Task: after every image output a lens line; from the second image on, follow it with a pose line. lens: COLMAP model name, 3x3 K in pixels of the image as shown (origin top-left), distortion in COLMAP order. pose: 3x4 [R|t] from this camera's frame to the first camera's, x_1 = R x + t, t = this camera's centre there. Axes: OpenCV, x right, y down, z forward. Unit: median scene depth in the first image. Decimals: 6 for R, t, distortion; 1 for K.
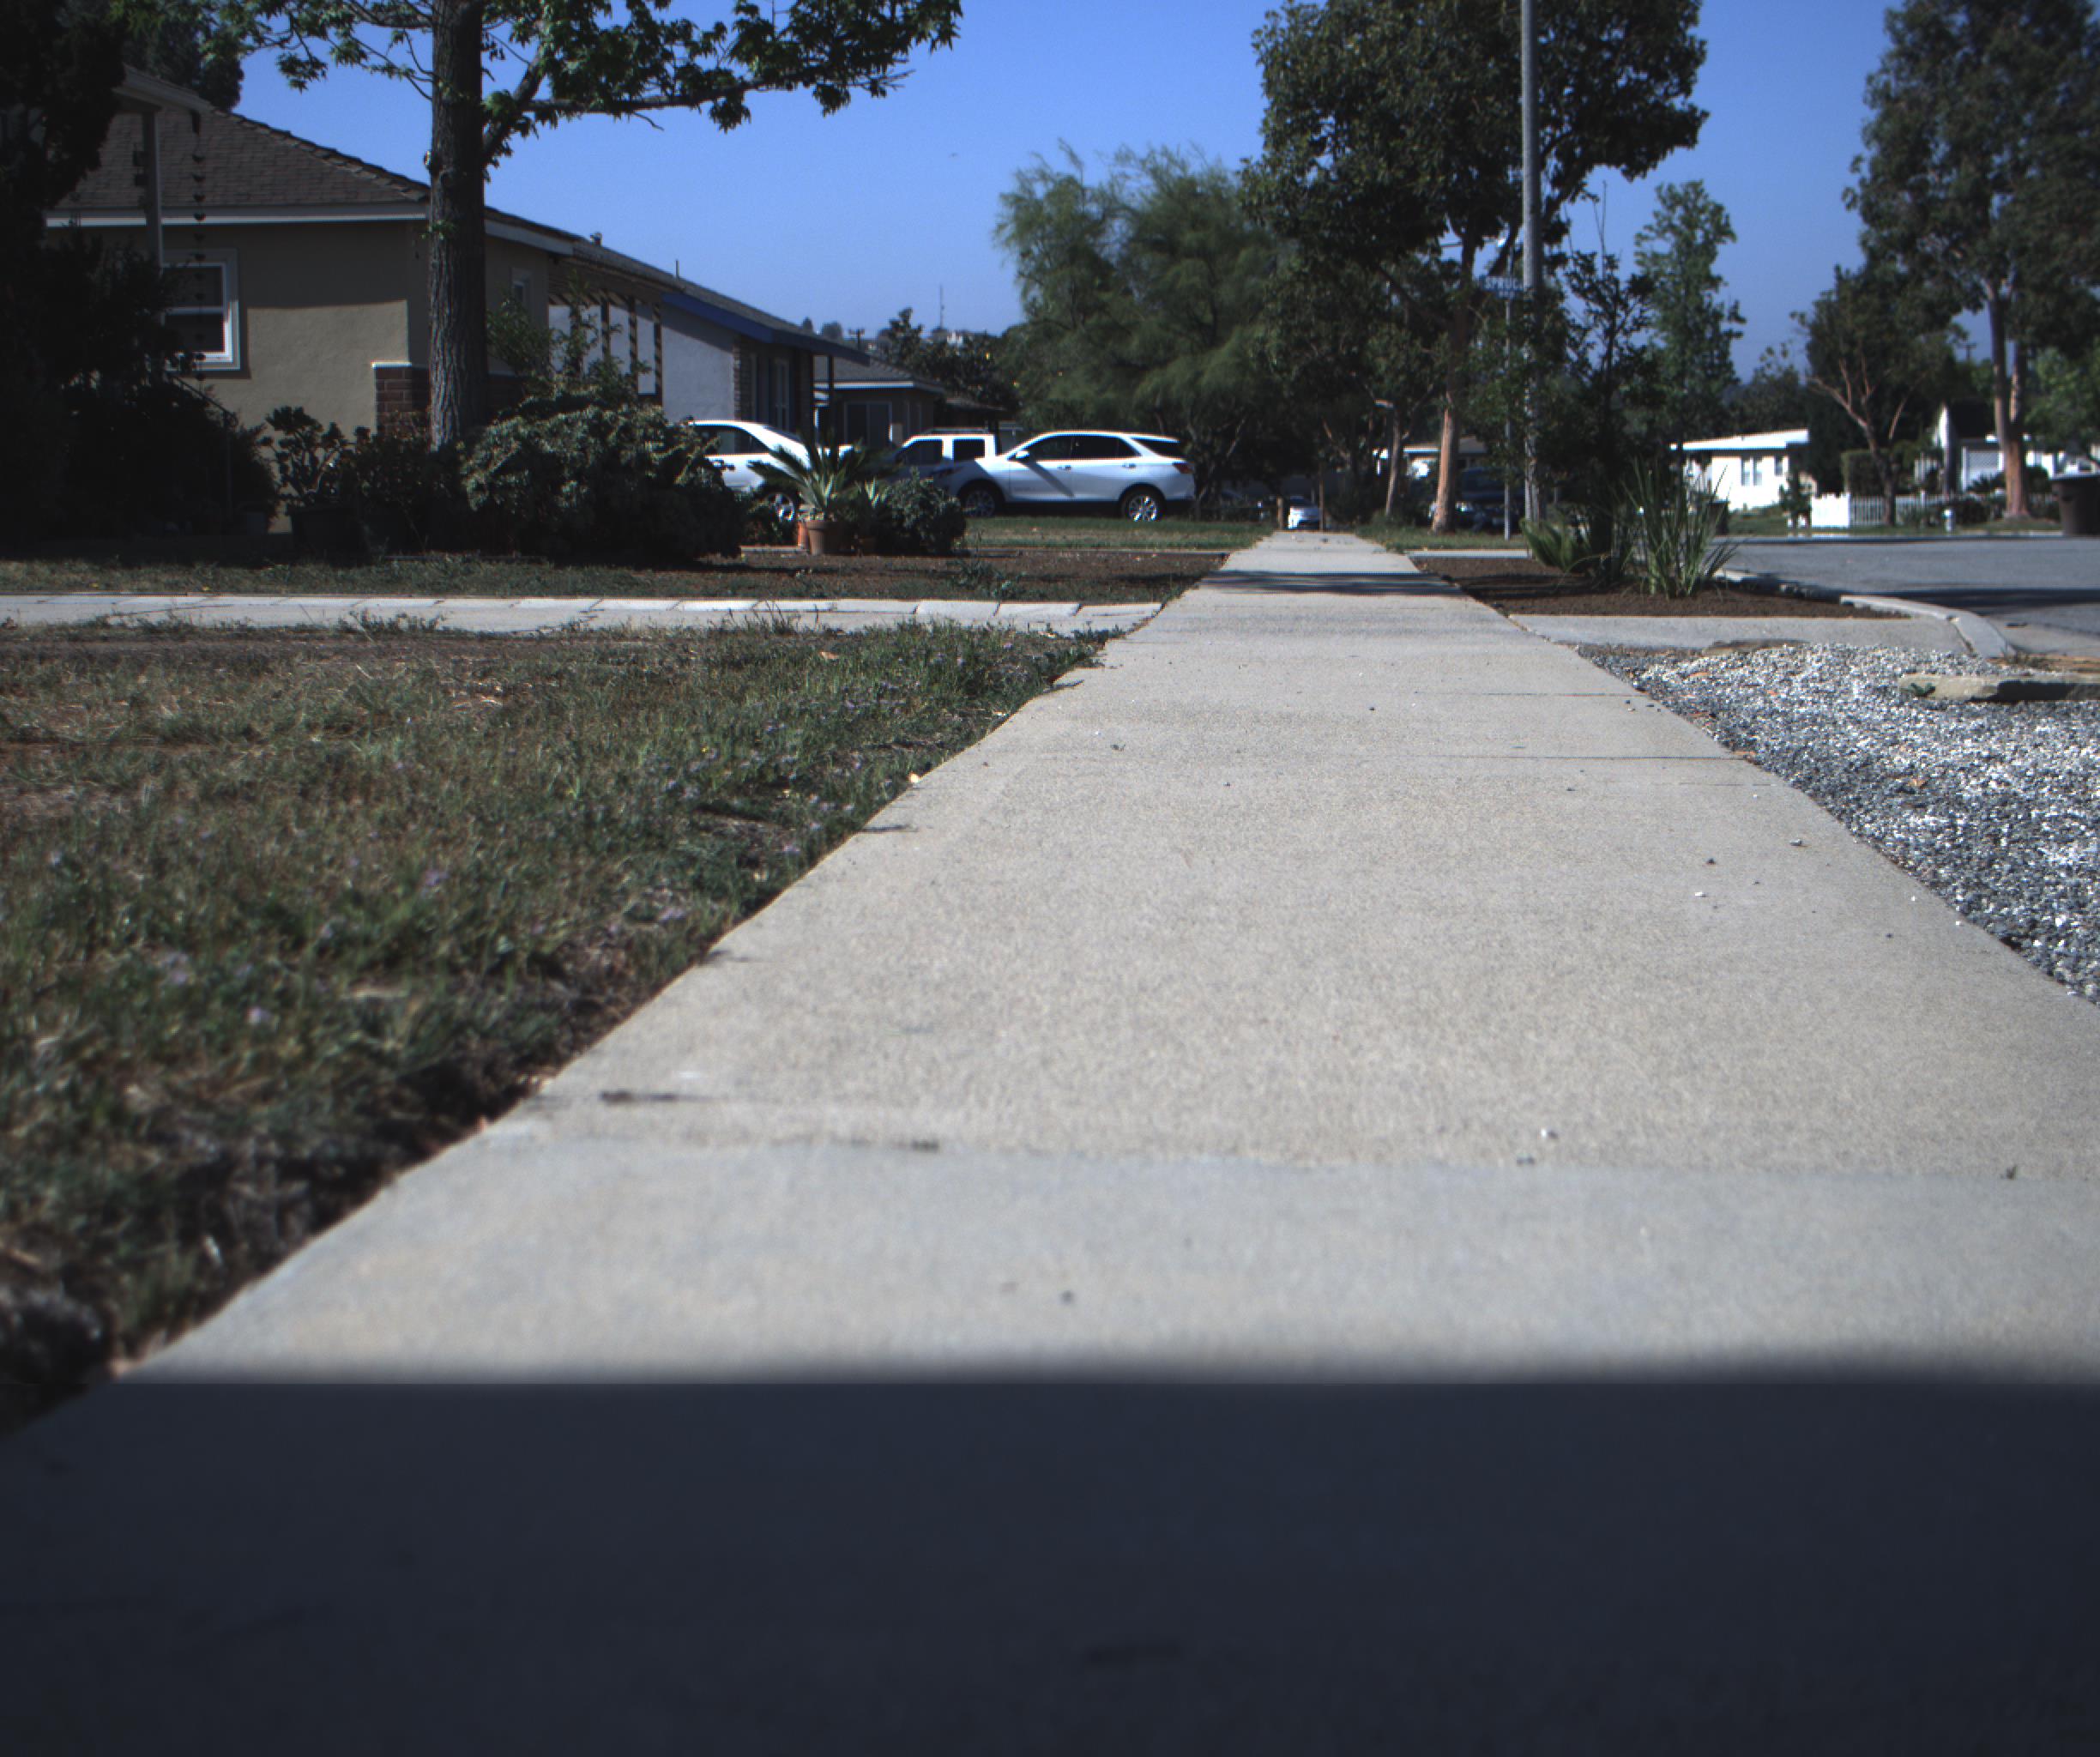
lens RADIAL K [[3875.8, 0, 1019.5], [0, 3875.8, 873.0], [0, 0, 1]] dist [-0.176025, 0.775185]
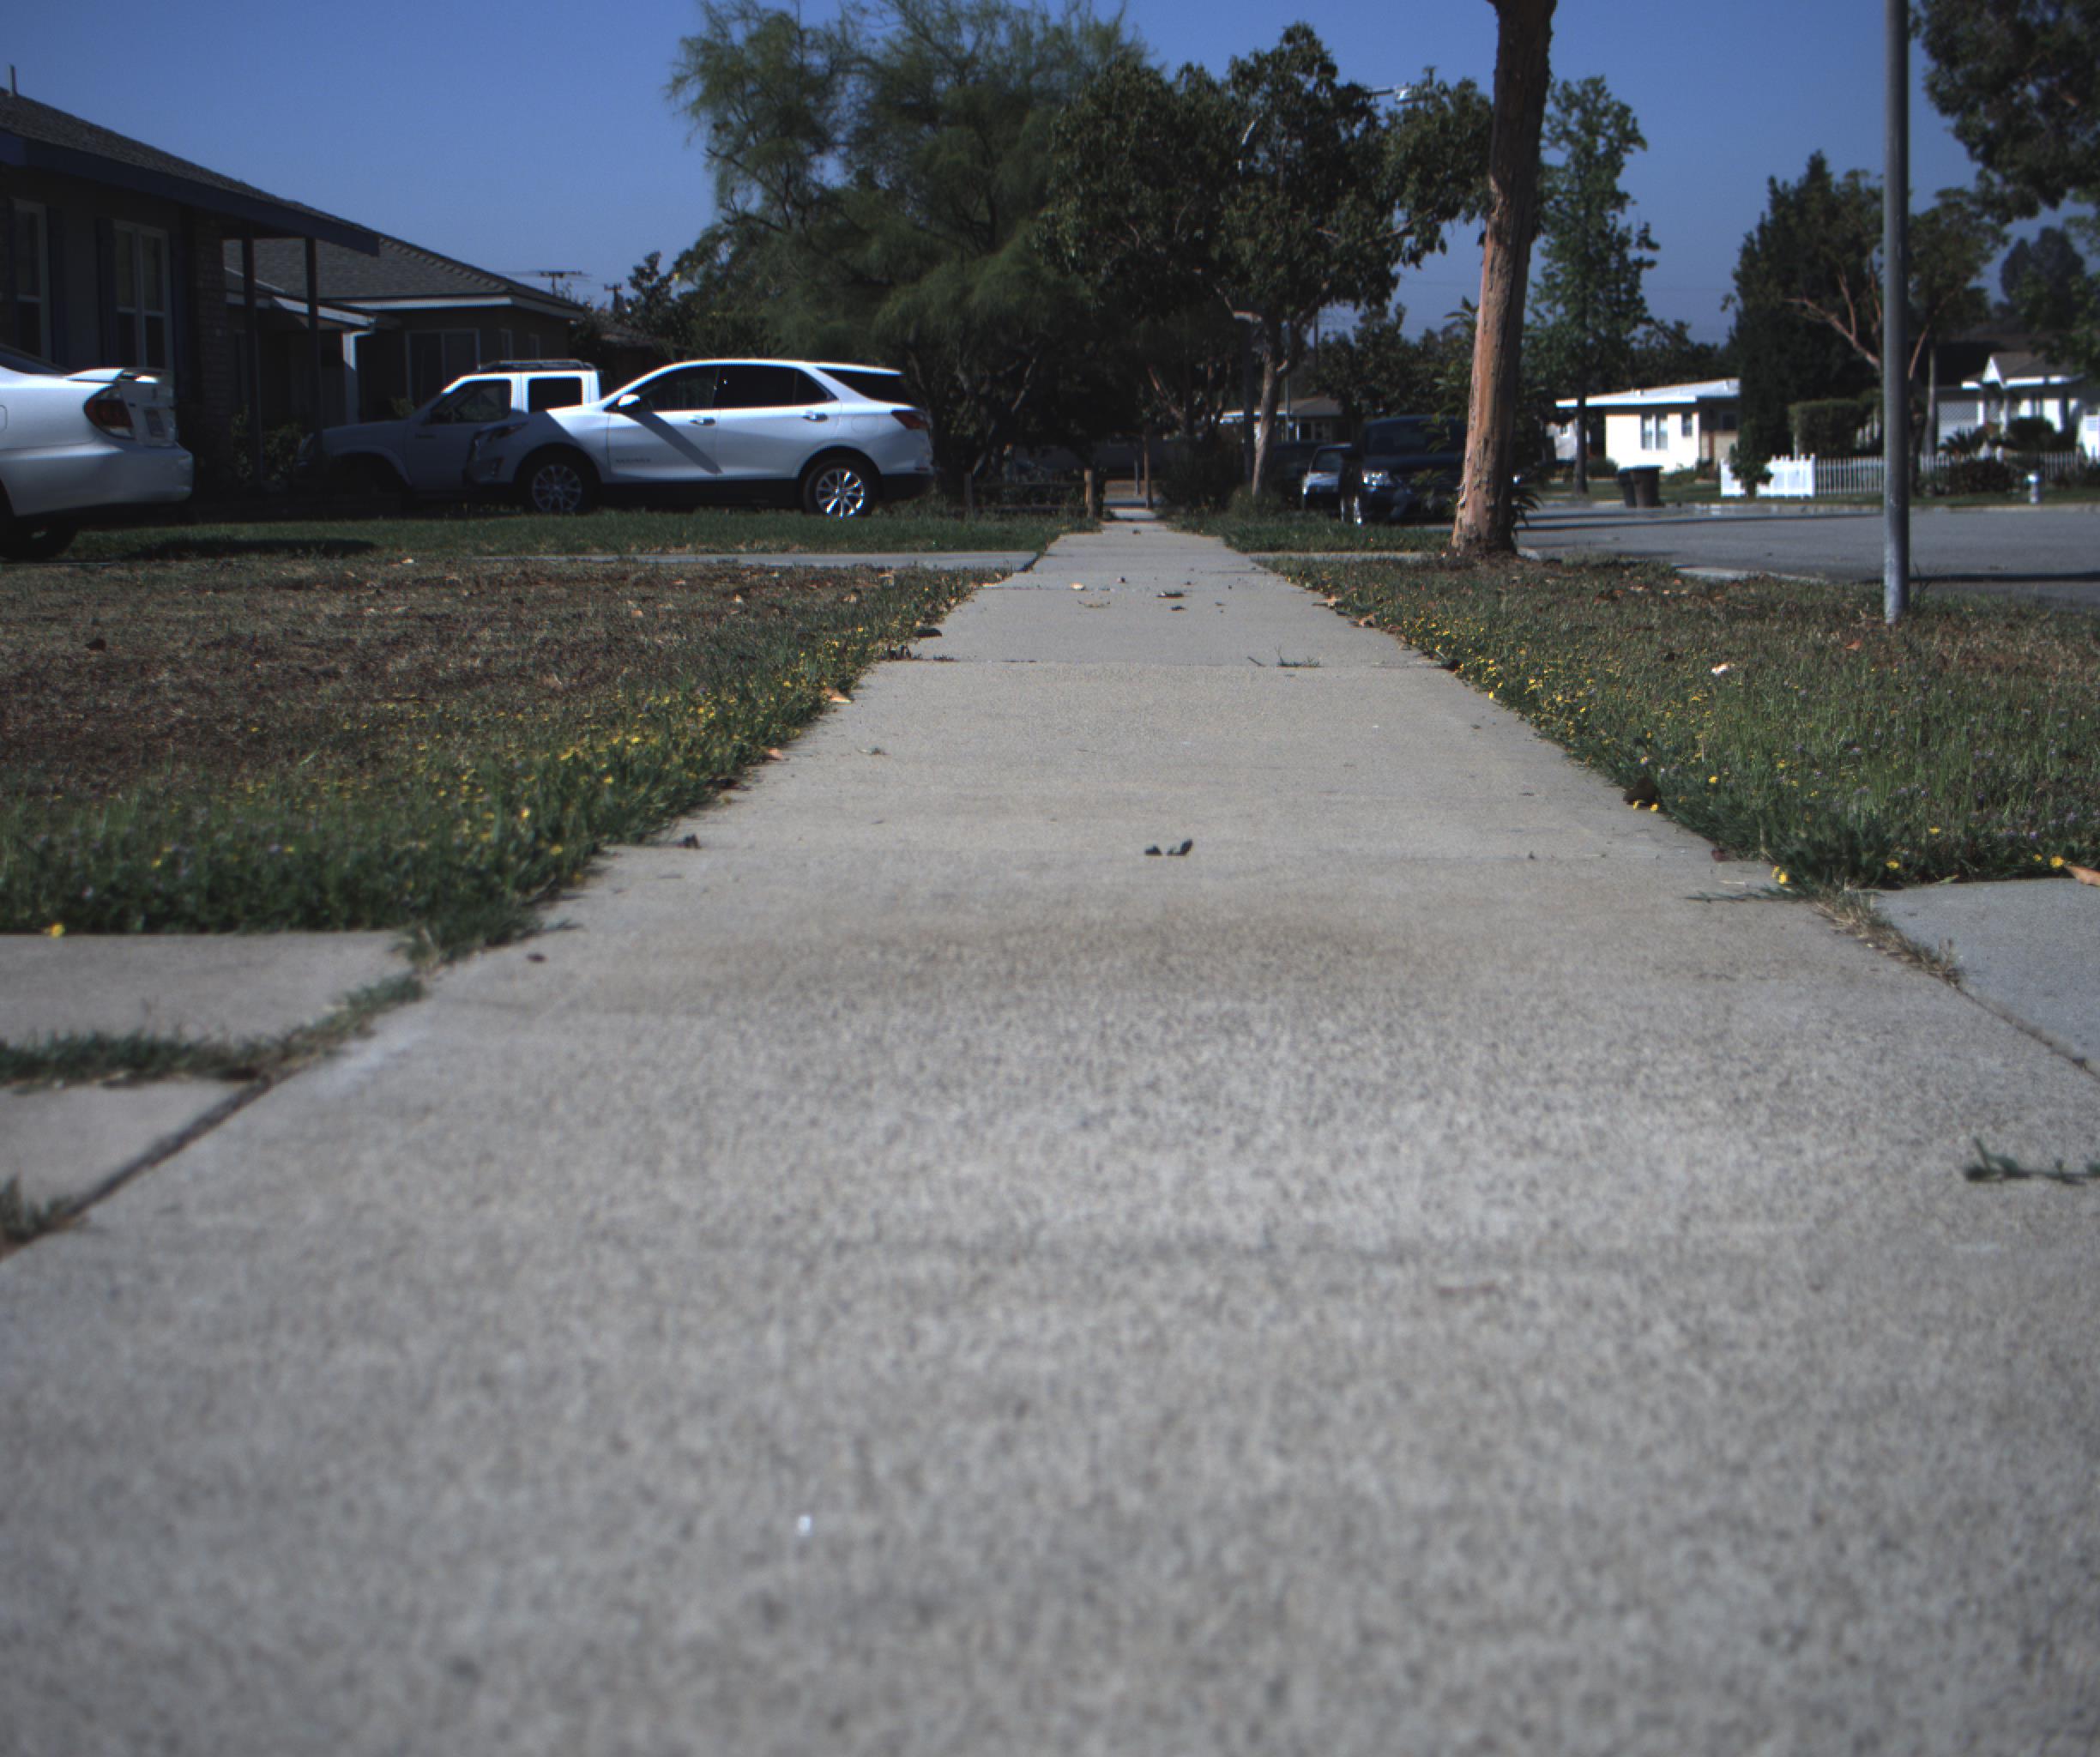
lens RADIAL K [[3875.8, 0, 1019.5], [0, 3875.8, 873.0], [0, 0, 1]] dist [-0.176025, 0.775185]
pose [[0.998889, -0.017589, 0.043728, 0.028569], [0.017307, 0.999827, 0.006814, -0.036268], [-0.043841, -0.006050, 0.999020, 0.376008]]
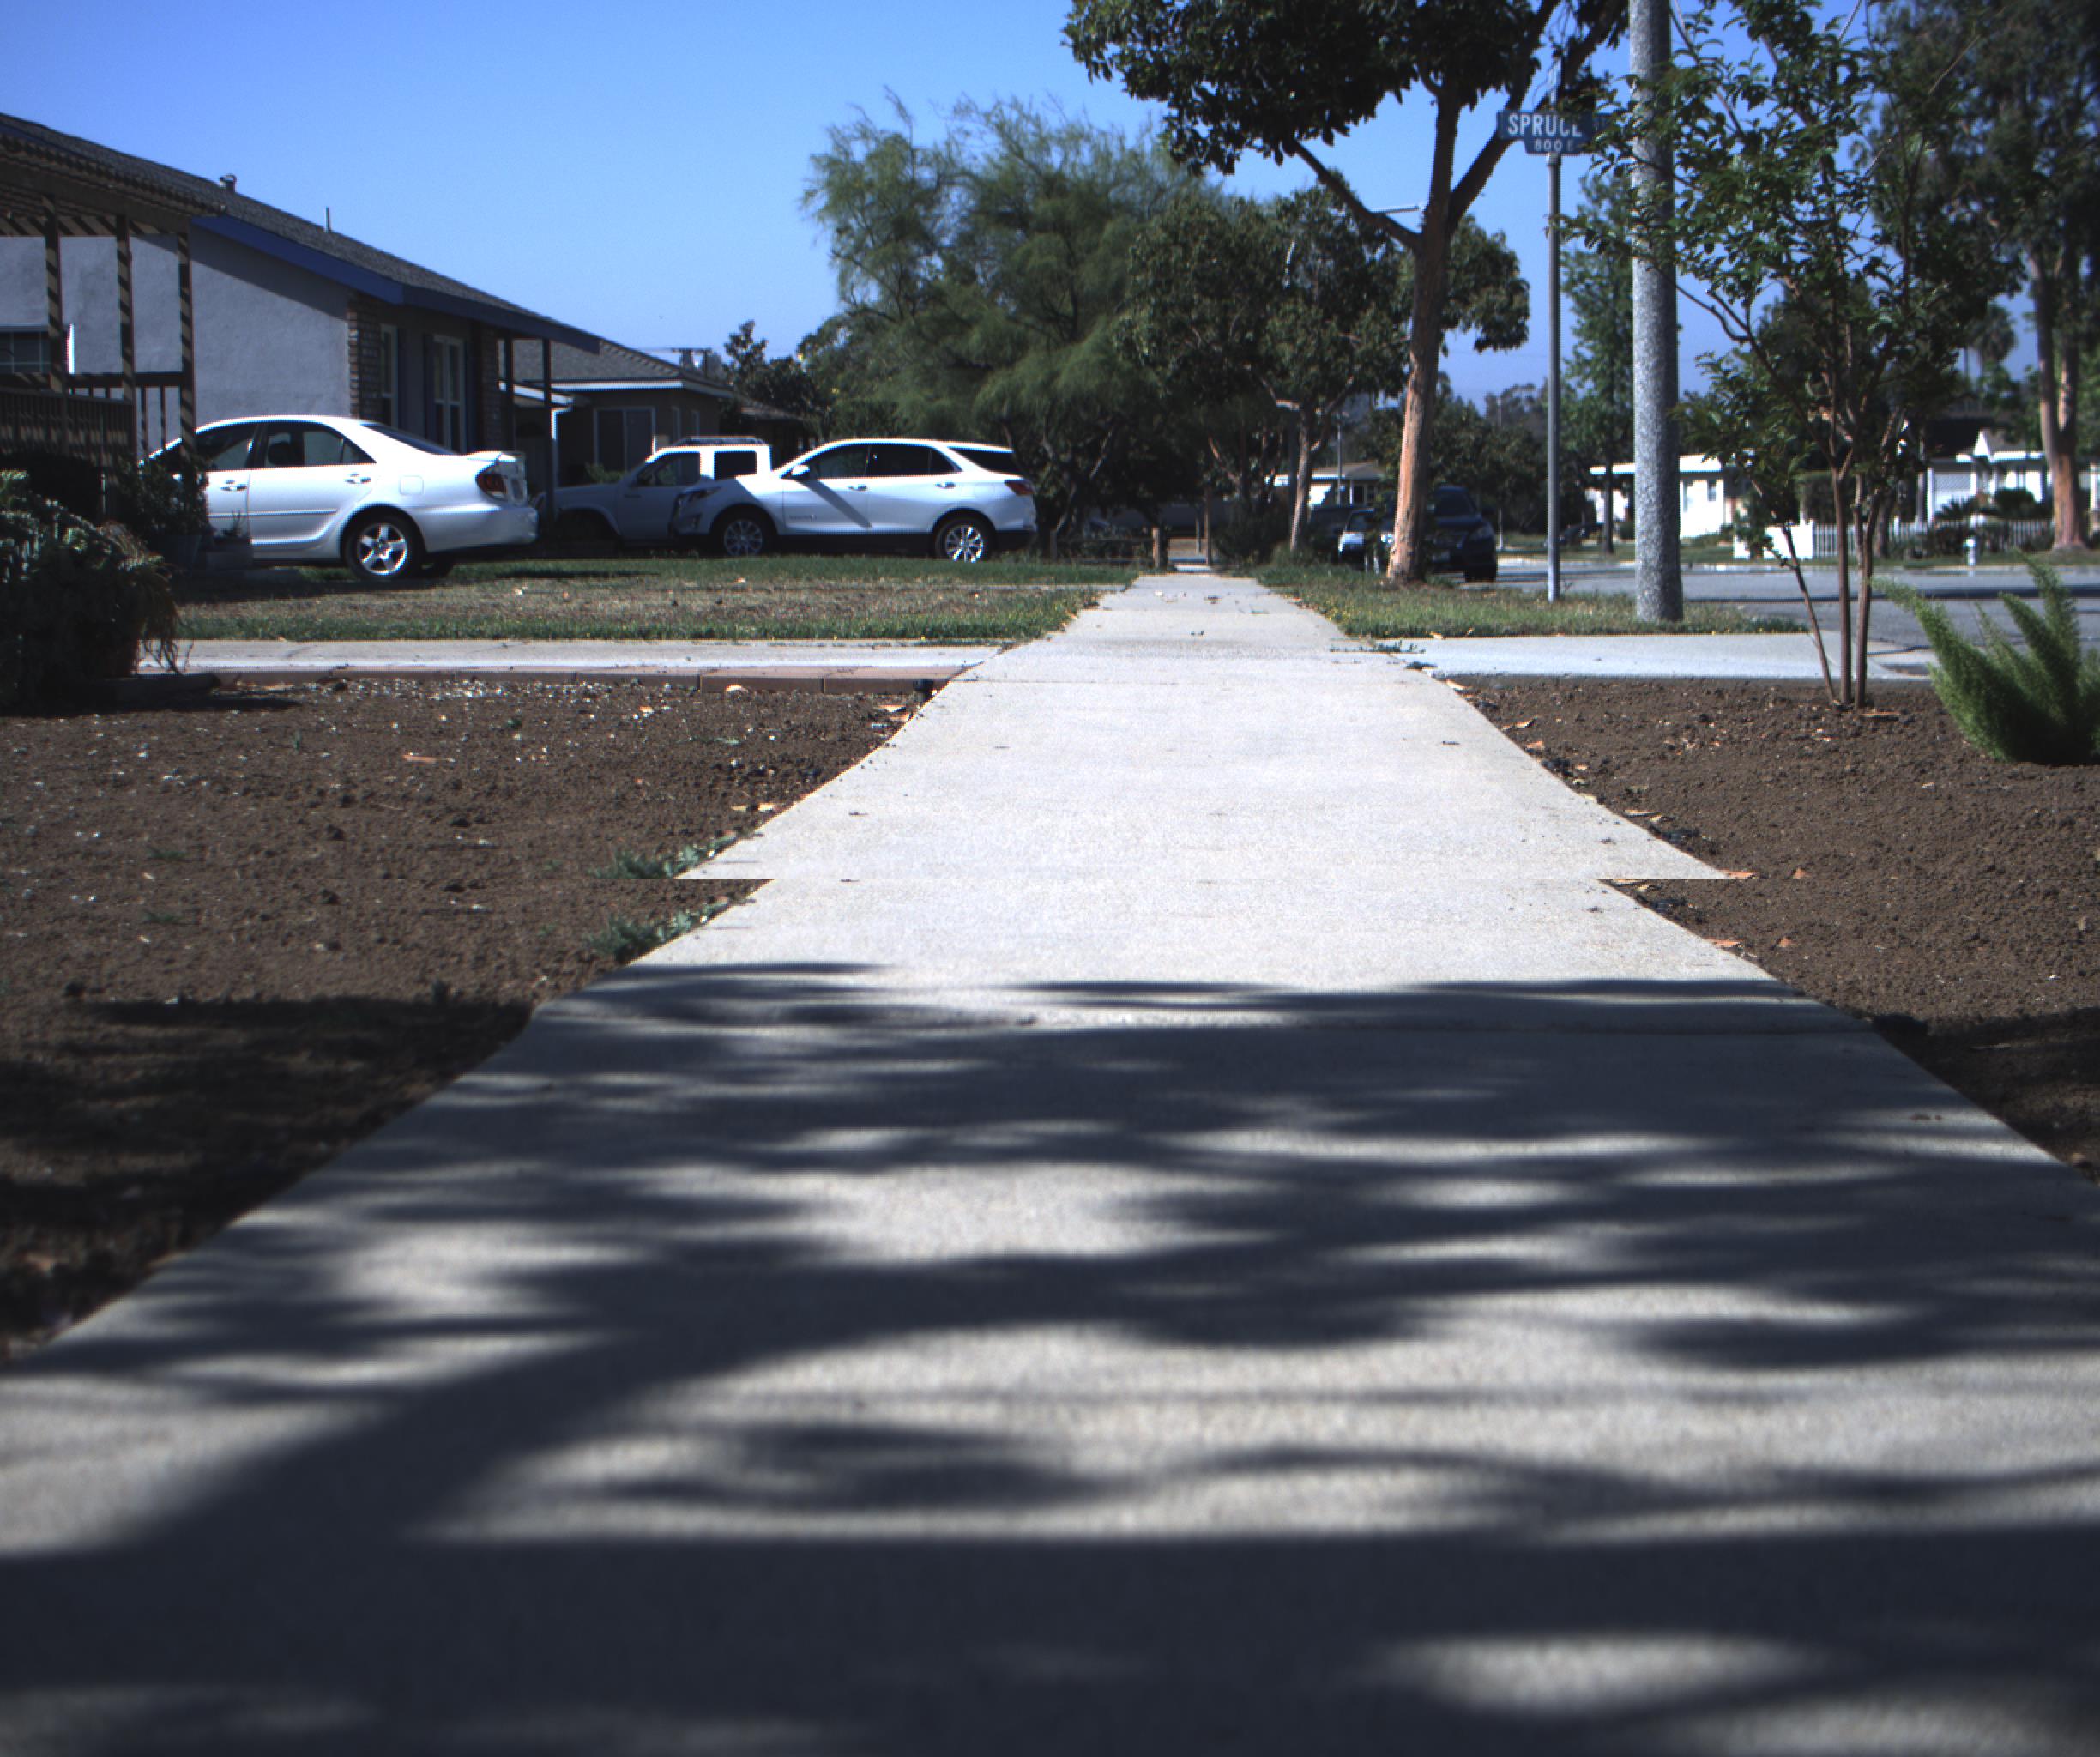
lens RADIAL K [[3875.8, 0, 1019.5], [0, 3875.8, 873.0], [0, 0, 1]] dist [-0.176025, 0.775185]
pose [[0.999563, -0.006304, 0.028895, 0.018252], [0.006541, 0.999946, -0.008117, -0.022450], [-0.028843, 0.008302, 0.999549, 0.233793]]
